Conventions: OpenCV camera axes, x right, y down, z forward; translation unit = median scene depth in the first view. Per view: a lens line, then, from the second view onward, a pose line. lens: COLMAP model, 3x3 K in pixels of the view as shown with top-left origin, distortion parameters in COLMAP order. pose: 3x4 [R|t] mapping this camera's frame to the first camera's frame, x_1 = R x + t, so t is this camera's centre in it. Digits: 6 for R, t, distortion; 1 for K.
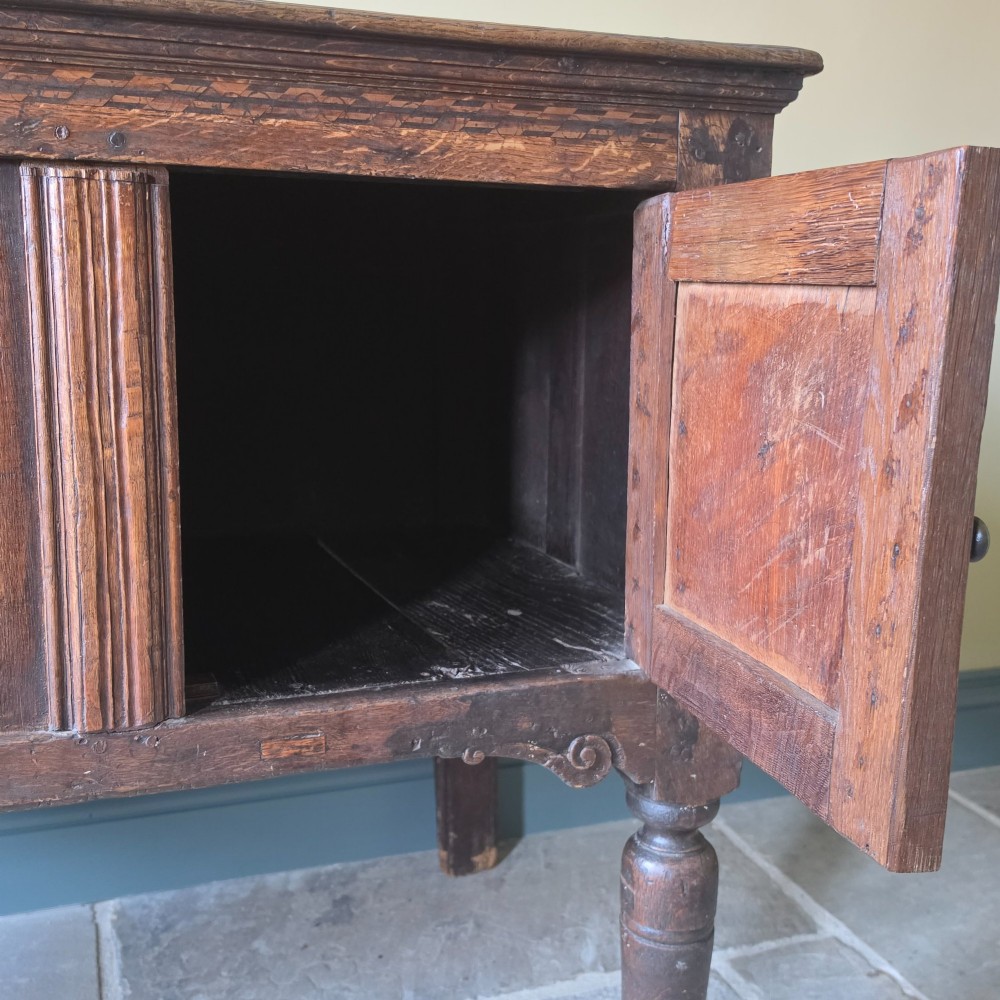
lens RADIAL K [[1190.5, 0, 486.0], [0, 1190.5, 499.2], [0, 0, 1]] dist [0.077512, 0.000000]
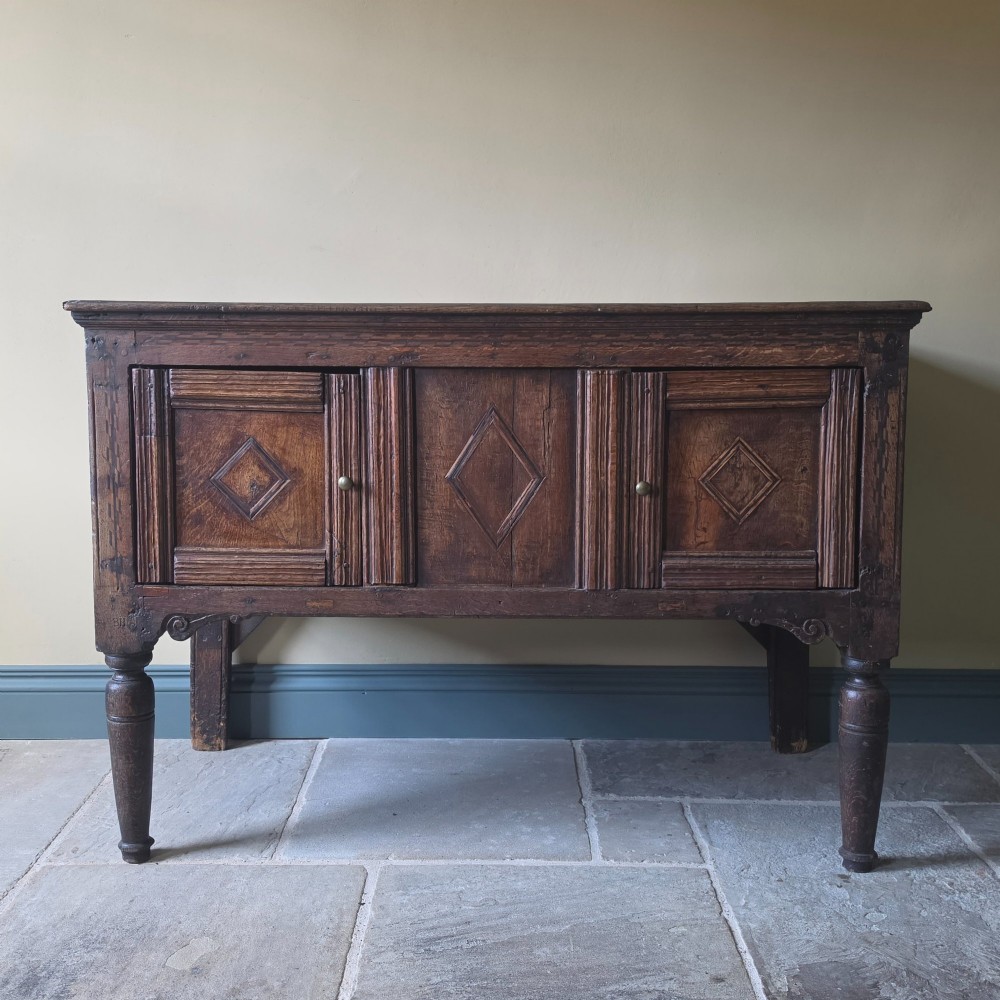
lens RADIAL K [[1190.5, 0, 486.8], [0, 1190.5, 503.5], [0, 0, 1]] dist [0.077512, 0.000000]
pose [[0.935888, 0.025882, -0.351345, 0.325135], [-0.047733, 0.997417, -0.053673, 0.153727], [0.349048, 0.067002, 0.934707, -1.366275]]
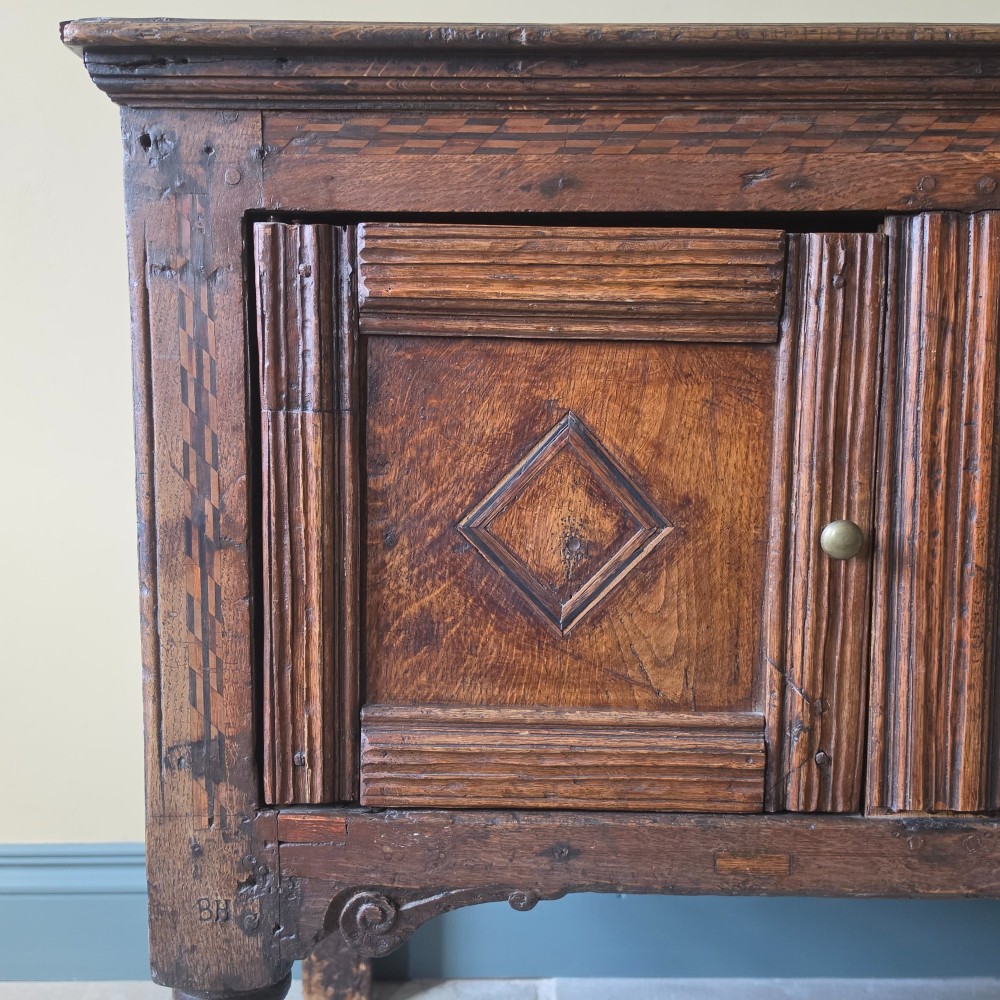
lens RADIAL K [[1112.5, 0, 494.5], [0, 1112.5, 507.2], [0, 0, 1]] dist [0.048886, 0.000000]
pose [[0.941316, 0.025121, -0.336590, -0.748627], [-0.044976, 0.997669, -0.051321, 0.027702], [0.334516, 0.063447, 0.940252, -0.076095]]
